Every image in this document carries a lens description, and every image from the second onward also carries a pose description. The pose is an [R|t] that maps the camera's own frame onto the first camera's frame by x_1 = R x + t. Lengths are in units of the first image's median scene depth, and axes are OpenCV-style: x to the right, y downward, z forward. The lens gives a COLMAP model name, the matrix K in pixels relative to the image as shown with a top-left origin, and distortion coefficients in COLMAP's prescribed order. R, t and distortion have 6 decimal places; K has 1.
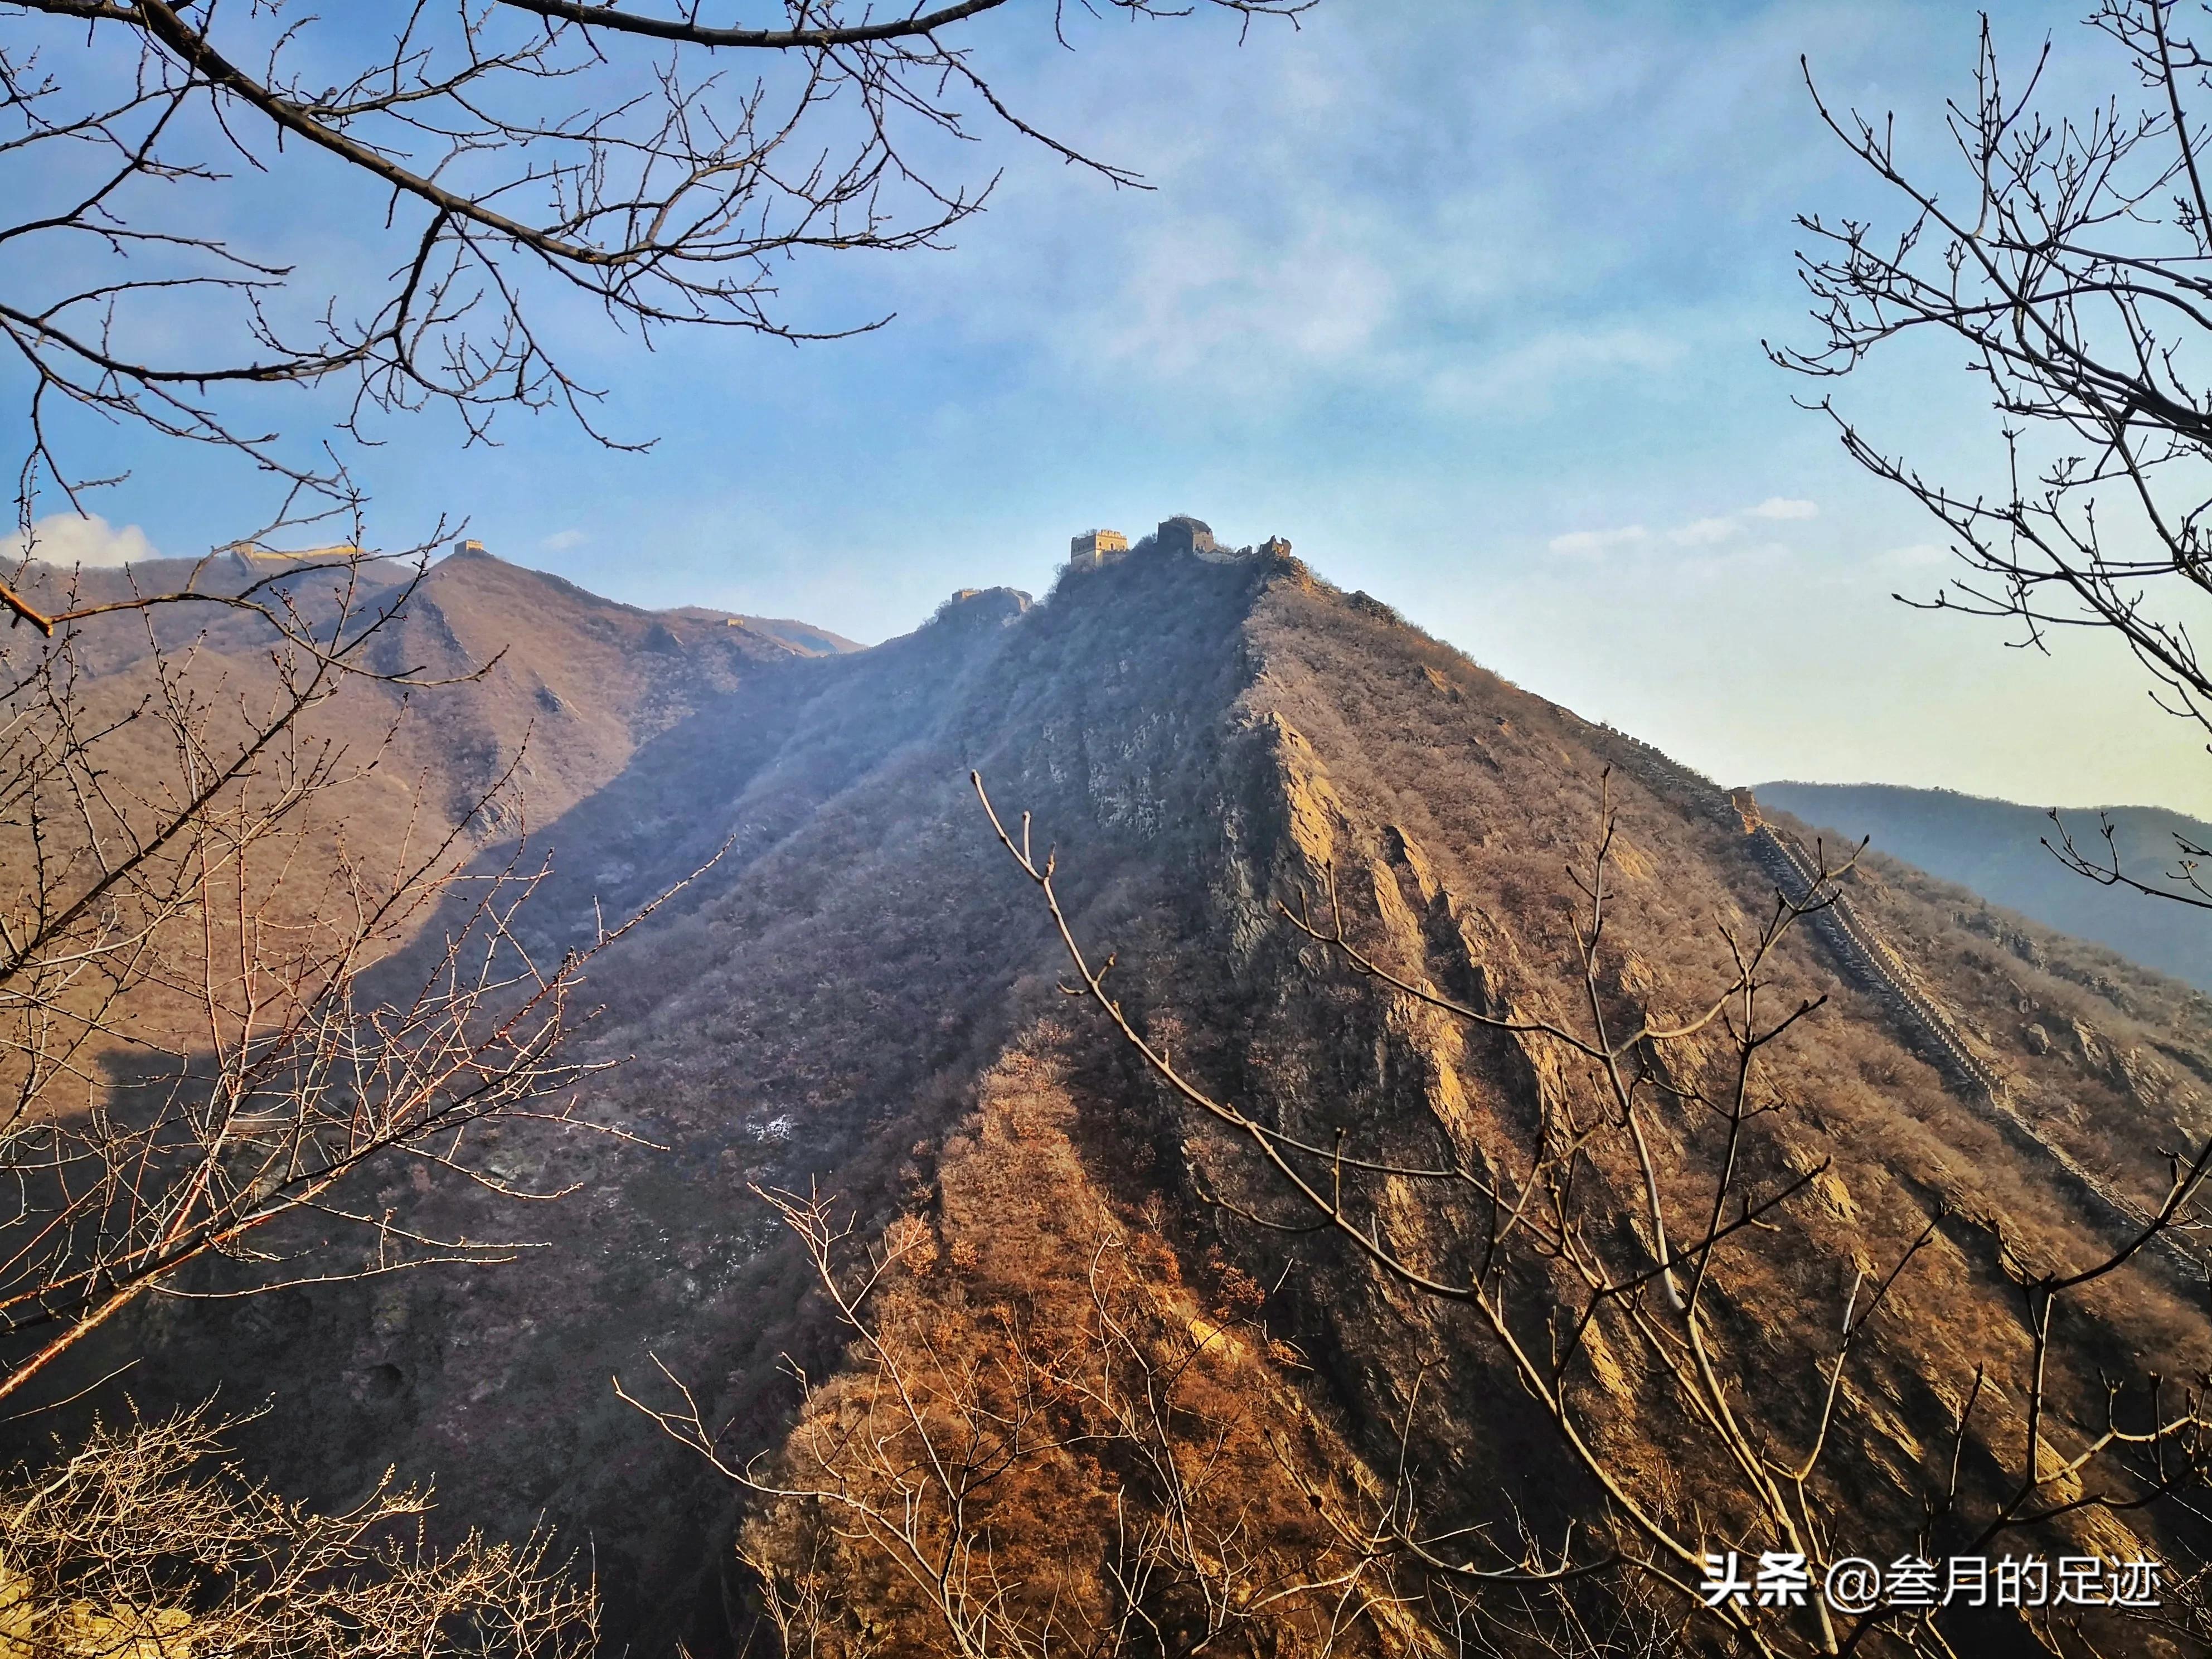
lens RADIAL K [[1822.1, 0, 1161.6], [0, 1822.1, 834.7], [0, 0, 1]] dist [0.087040, -0.159819]
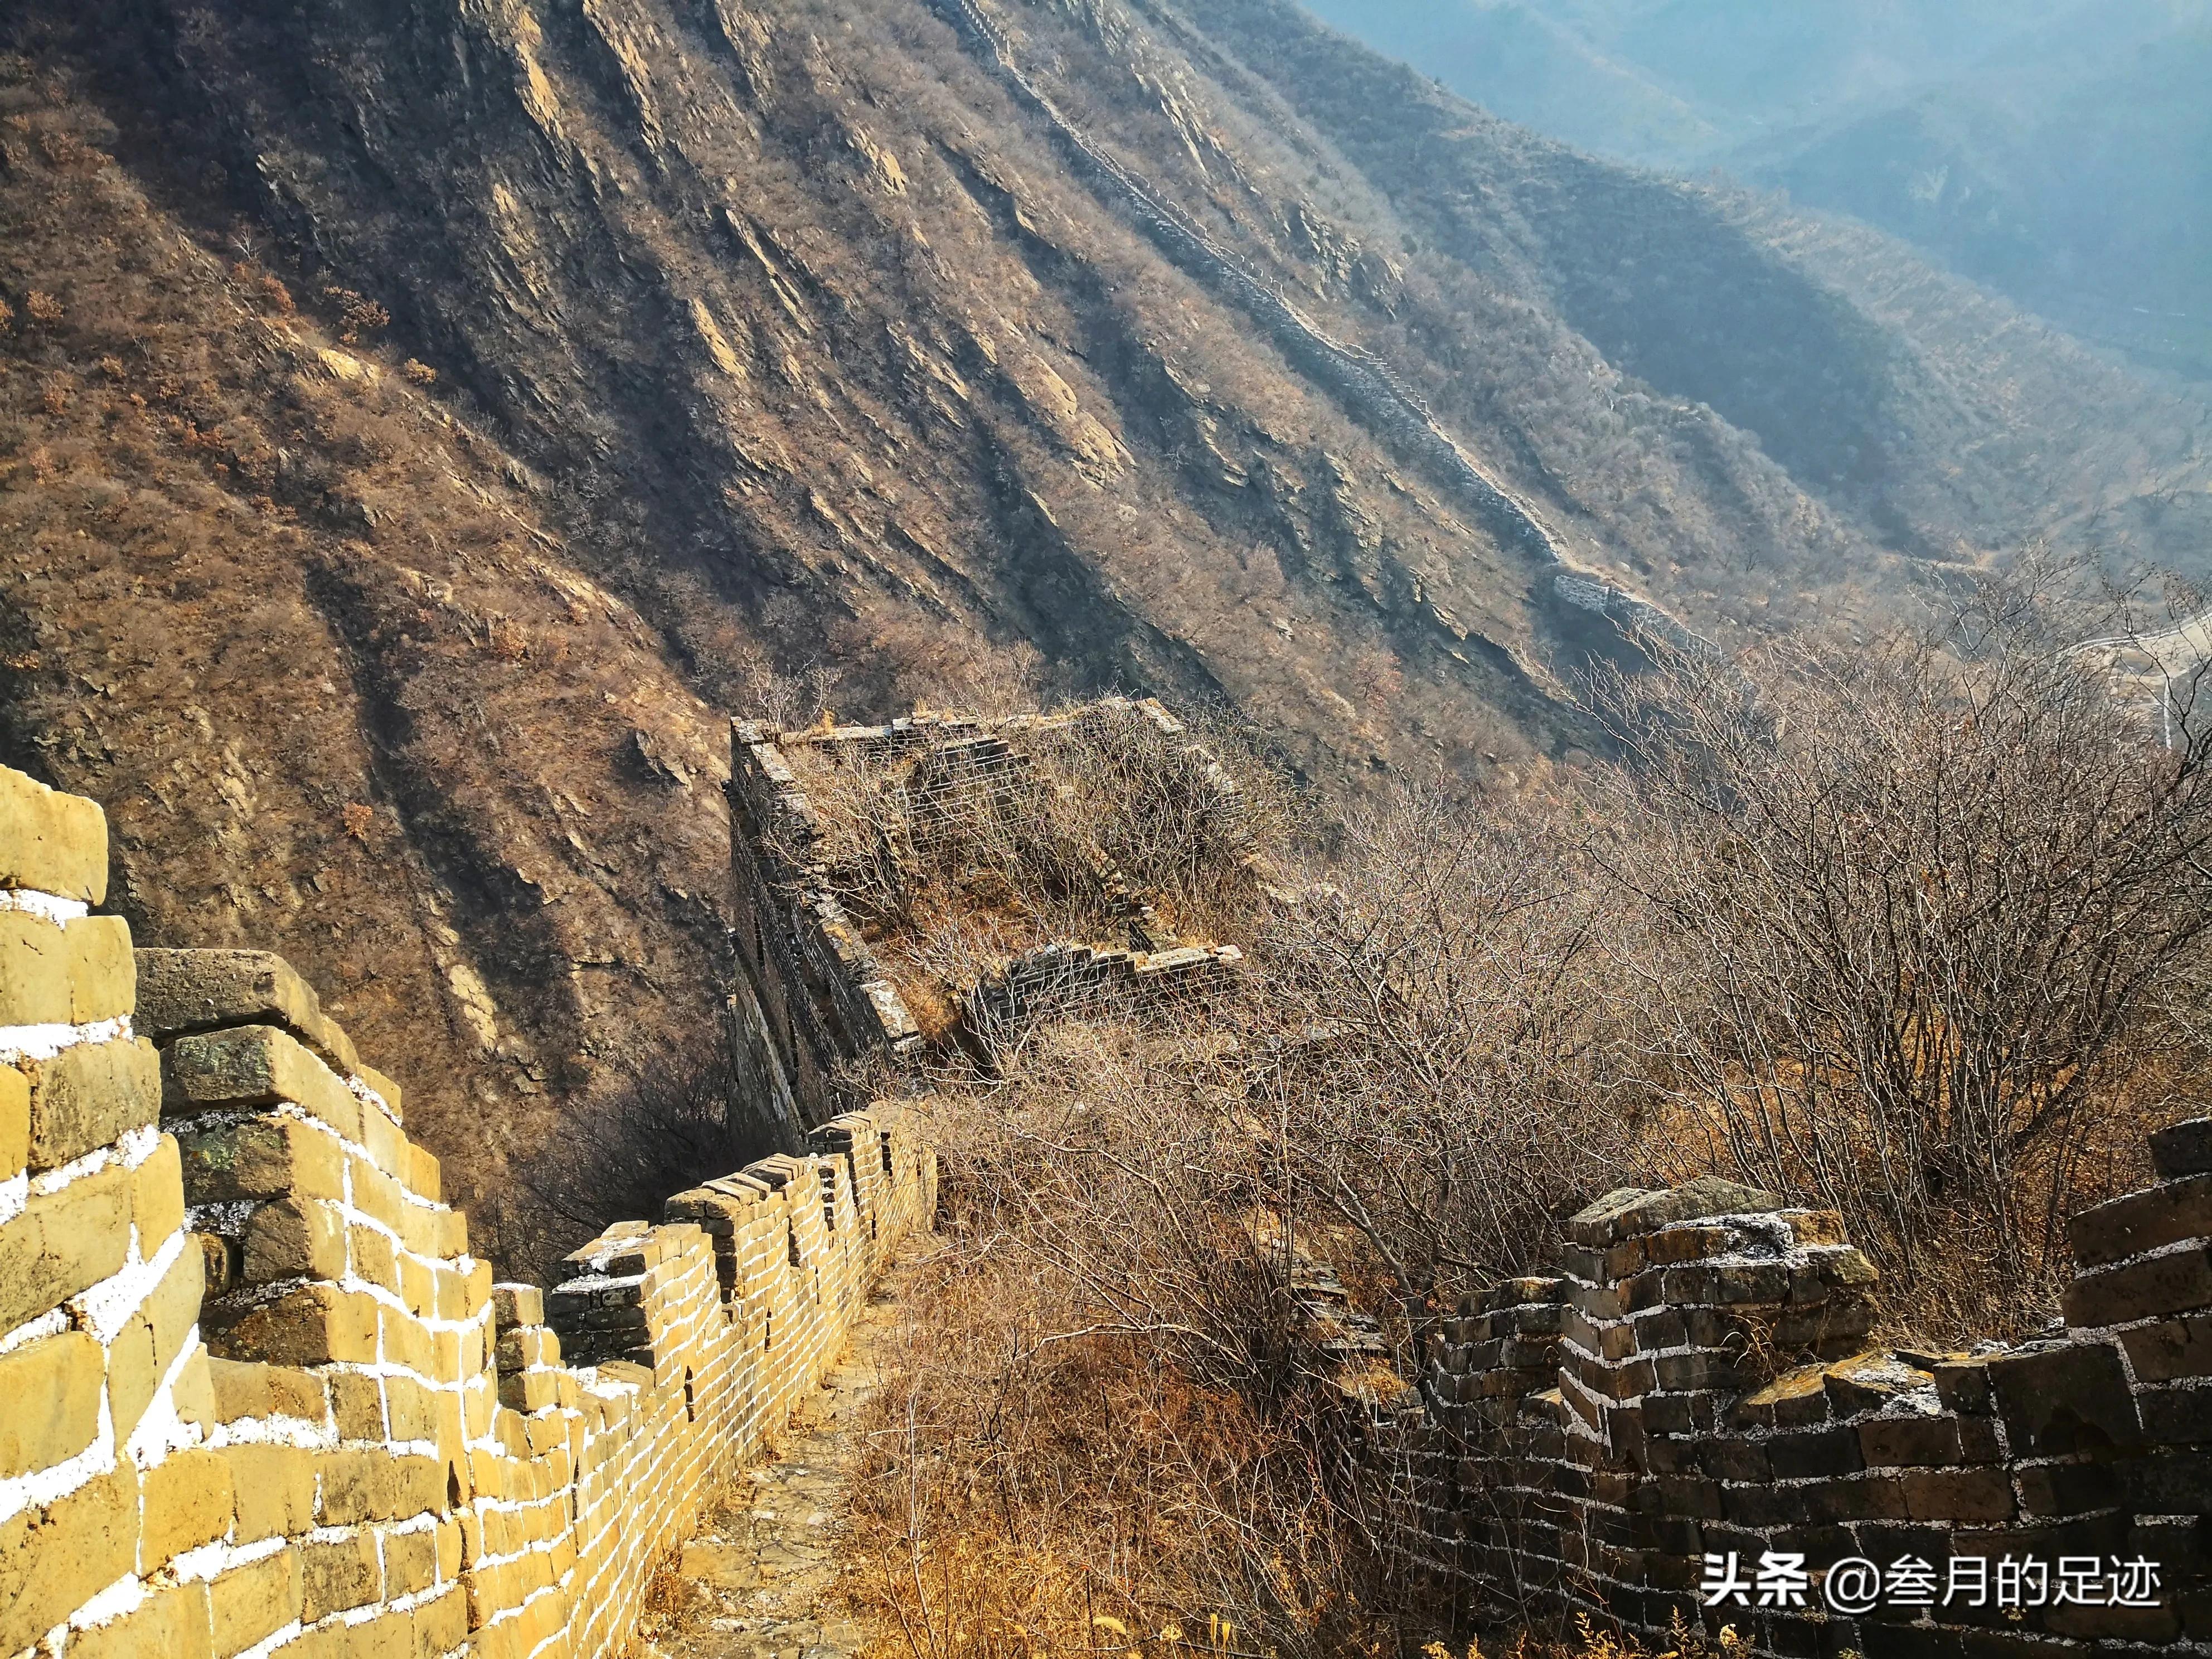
lens RADIAL K [[1822.1, 0, 1161.6], [0, 1822.1, 834.7], [0, 0, 1]] dist [0.087040, -0.159819]
pose [[0.843633, -0.239320, 0.480635, -0.141532], [-0.080928, 0.828264, 0.554463, -0.111733], [-0.530787, -0.506660, 0.679383, -0.070476]]
